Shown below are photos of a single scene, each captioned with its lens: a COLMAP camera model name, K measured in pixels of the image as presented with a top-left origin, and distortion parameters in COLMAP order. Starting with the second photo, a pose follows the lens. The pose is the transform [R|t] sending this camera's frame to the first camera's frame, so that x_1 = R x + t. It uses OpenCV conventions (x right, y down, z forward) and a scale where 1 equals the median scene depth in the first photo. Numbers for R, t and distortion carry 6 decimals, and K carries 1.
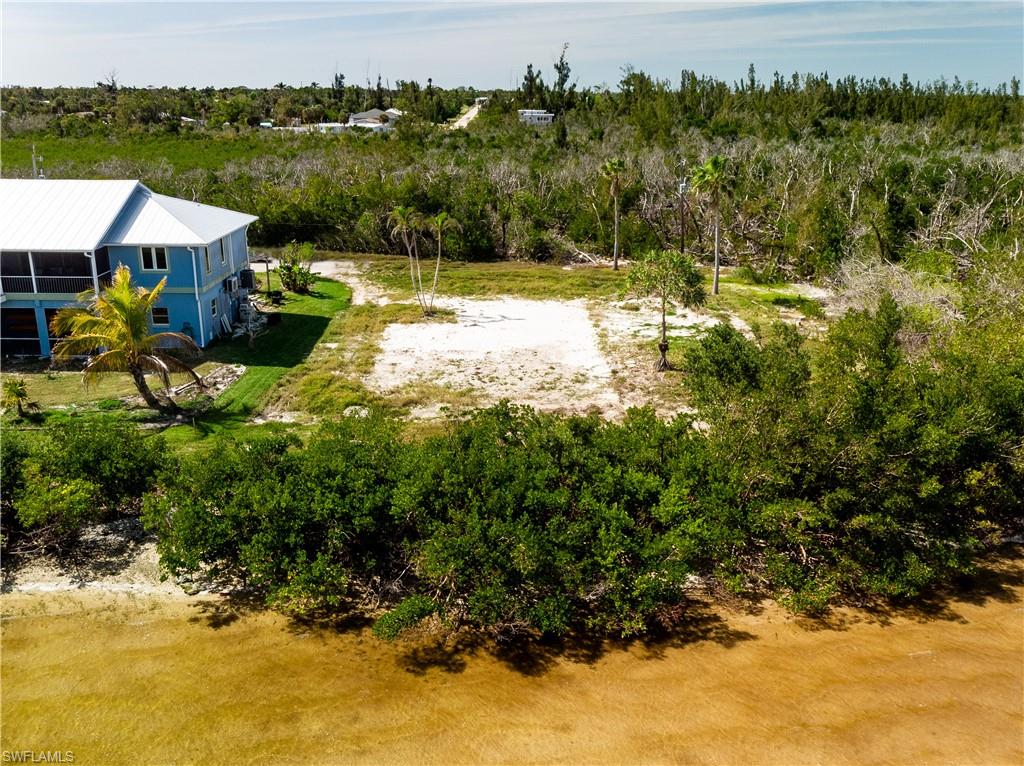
lens RADIAL K [[883.1, 0, 492.1], [0, 883.1, 383.3], [0, 0, 1]] dist [0.021803, -0.001566]
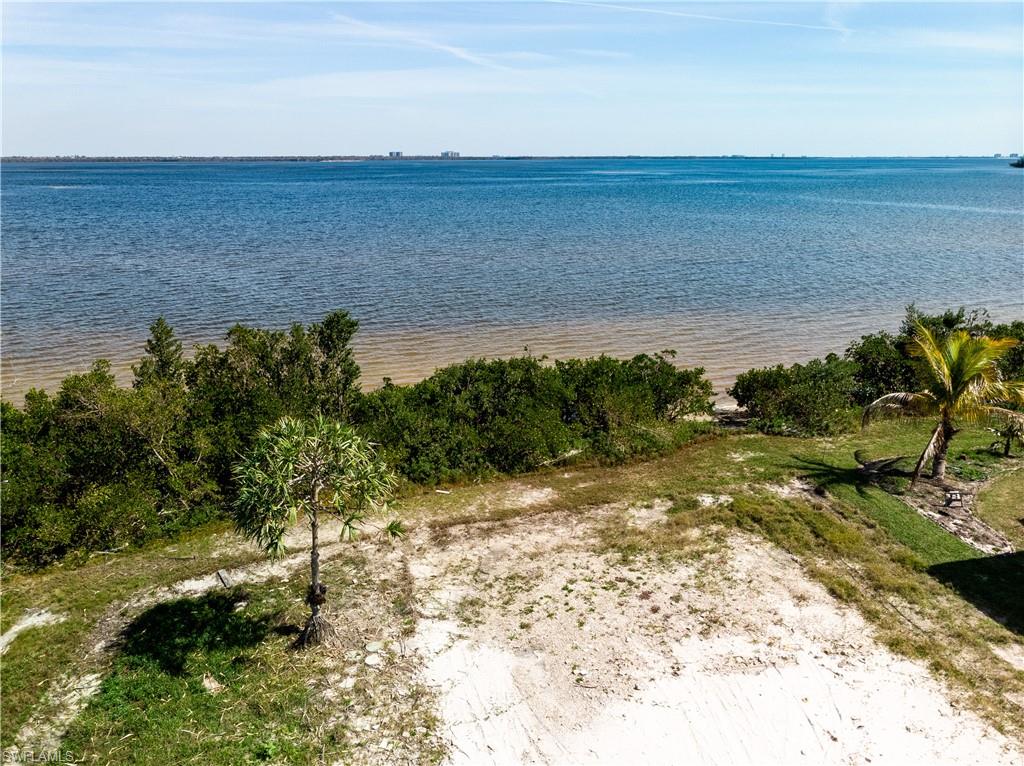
lens RADIAL K [[775.7, 0, 517.2], [0, 775.7, 381.5], [0, 0, 1]] dist [0.000366, 0.011215]
pose [[-0.975508, 0.054241, -0.213174, 0.173760], [-0.074992, 0.829052, 0.554119, -0.421992], [0.206788, 0.556534, -0.804679, 1.361449]]
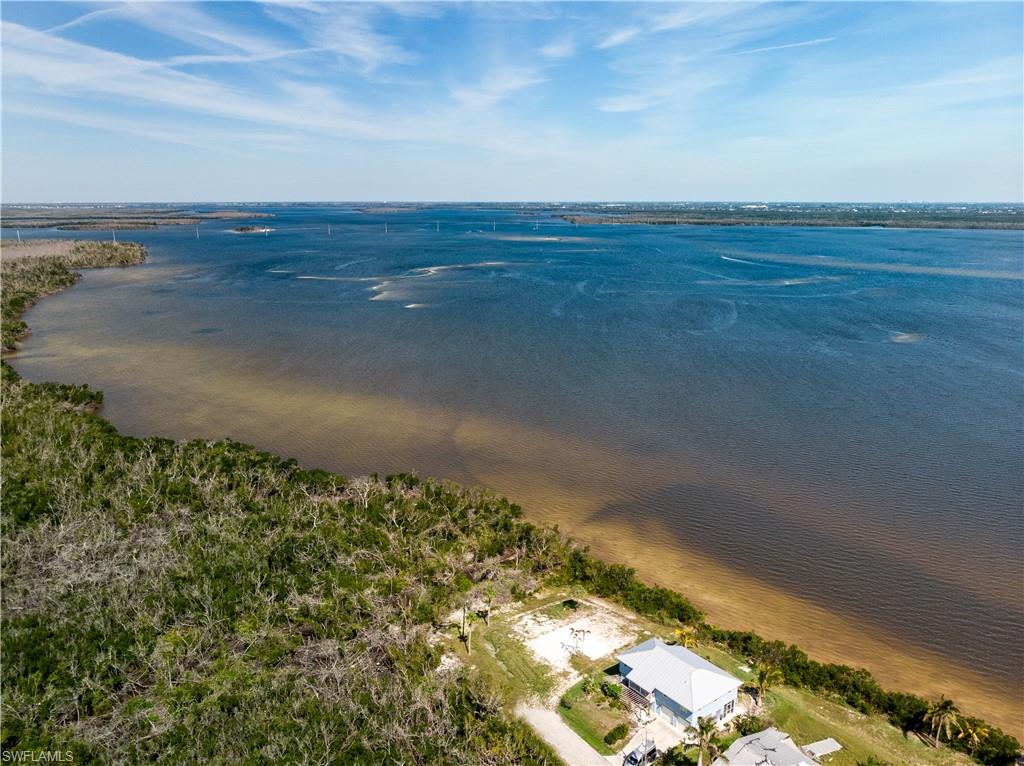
lens RADIAL K [[760.6, 0, 515.7], [0, 760.6, 386.8], [0, 0, 1]] dist [0.041494, -0.049328]
pose [[-0.611326, -0.191424, 0.767878, -2.292372], [0.243141, 0.877942, 0.412433, -2.615964], [-0.753102, 0.438834, -0.490166, 2.623256]]
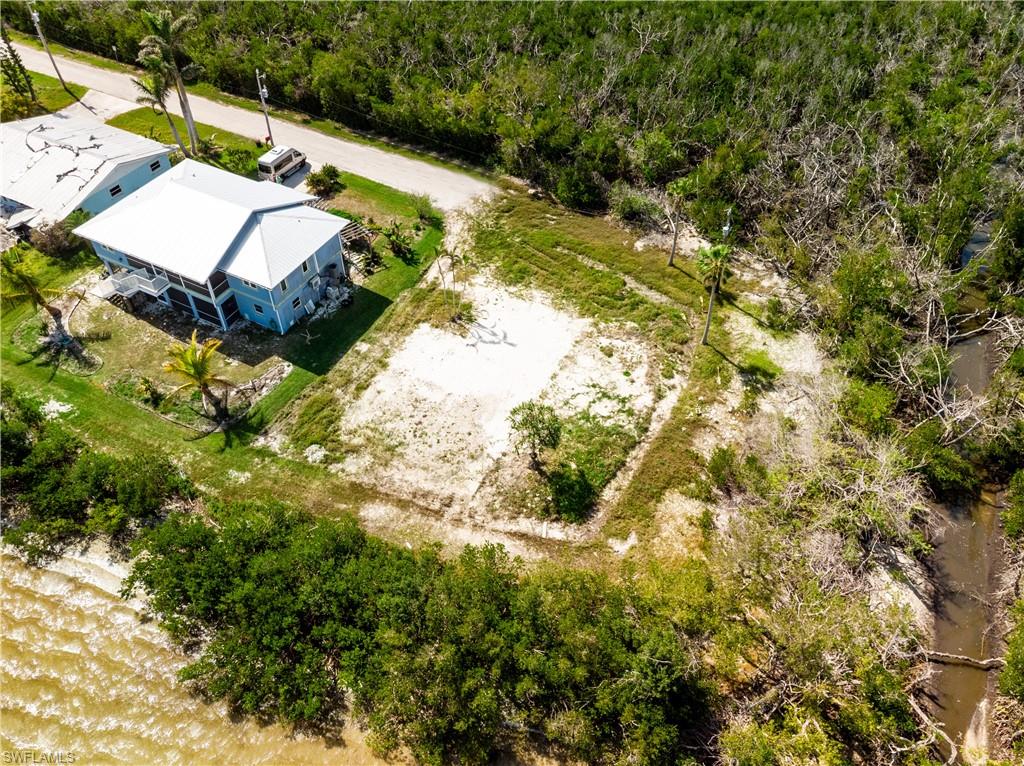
lens RADIAL K [[760.6, 0, 515.7], [0, 760.6, 386.8], [0, 0, 1]] dist [0.041494, -0.049328]
pose [[0.894909, 0.336076, -0.293582, 0.499203], [-0.156210, 0.852189, 0.499372, -0.751160], [0.418014, -0.401032, 0.815130, 0.052896]]
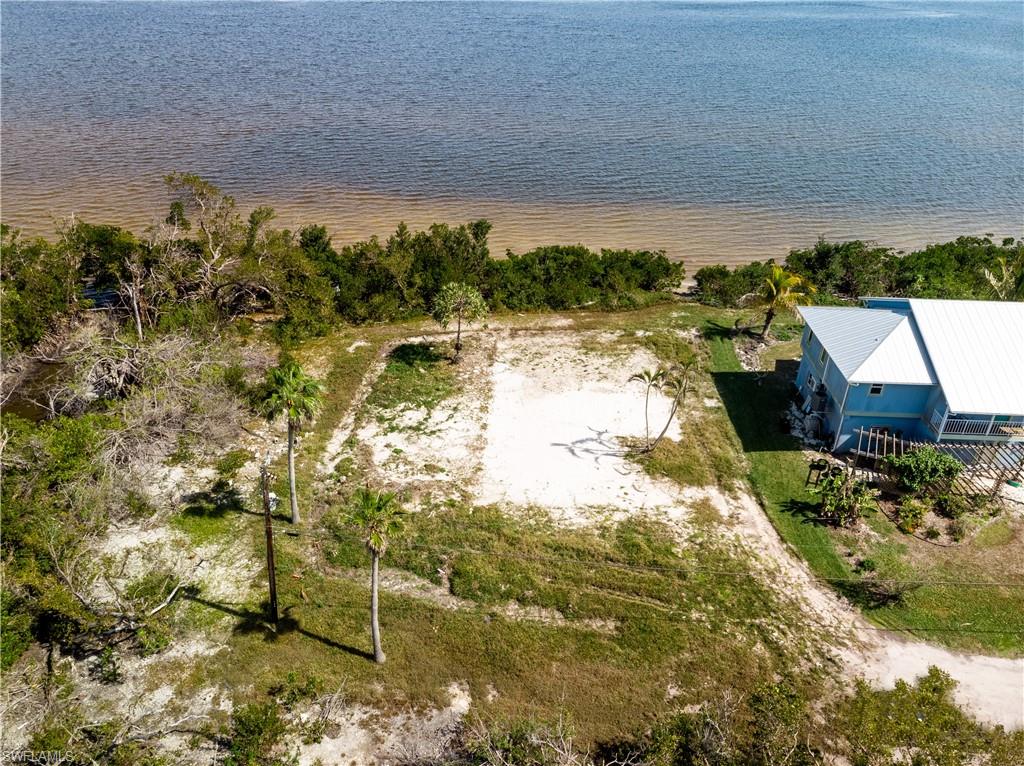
lens RADIAL K [[760.6, 0, 515.7], [0, 760.6, 386.8], [0, 0, 1]] dist [0.041494, -0.049328]
pose [[-0.999414, -0.034191, 0.001316, 0.098839], [-0.021755, 0.664656, 0.746832, -0.960571], [-0.026410, 0.746367, -0.665011, 1.931194]]
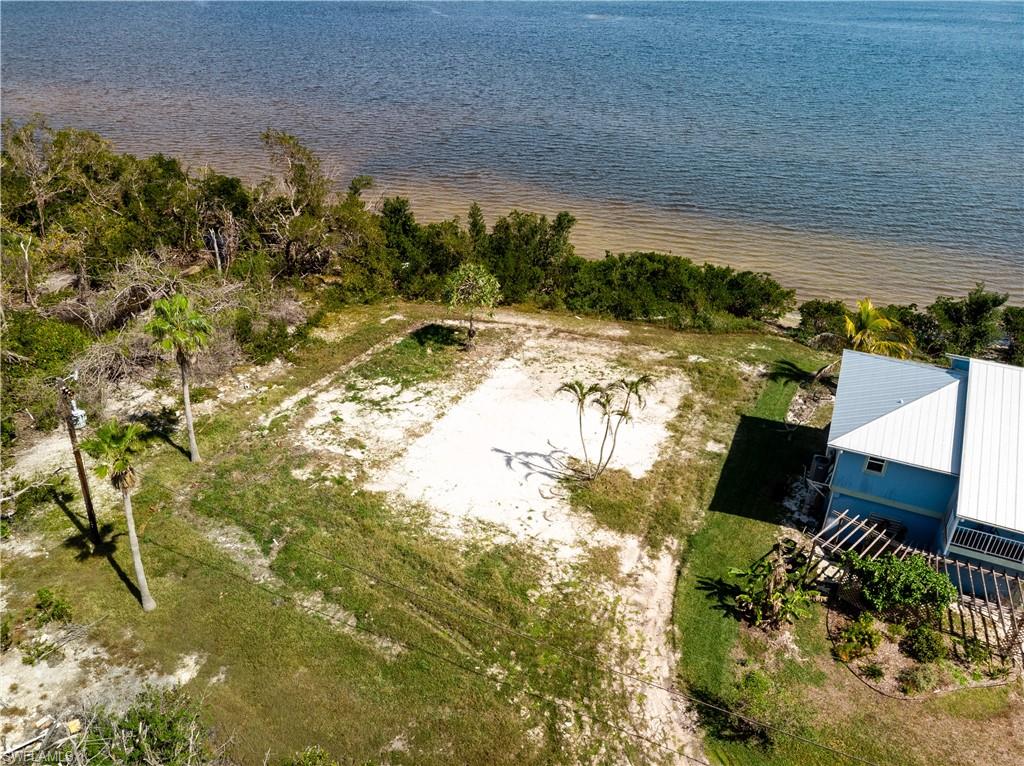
lens RADIAL K [[760.6, 0, 515.7], [0, 760.6, 386.8], [0, 0, 1]] dist [0.041494, -0.049328]
pose [[-0.914220, -0.222206, 0.338861, -0.291673], [0.096667, 0.692505, 0.714907, -0.838888], [-0.393520, 0.686339, -0.611622, 1.794926]]
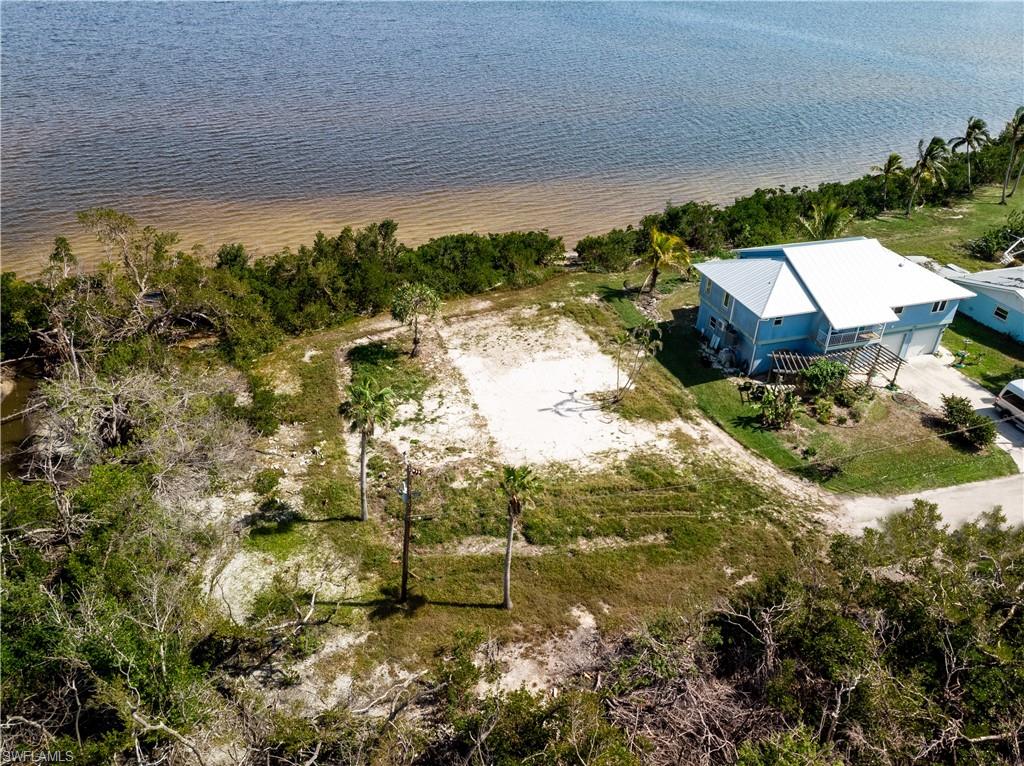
lens RADIAL K [[760.6, 0, 515.7], [0, 760.6, 386.8], [0, 0, 1]] dist [0.041494, -0.049328]
pose [[-0.947005, 0.141254, -0.288493, 0.441951], [-0.130713, 0.650936, 0.747794, -1.058955], [0.293420, 0.745875, -0.597976, 1.982016]]
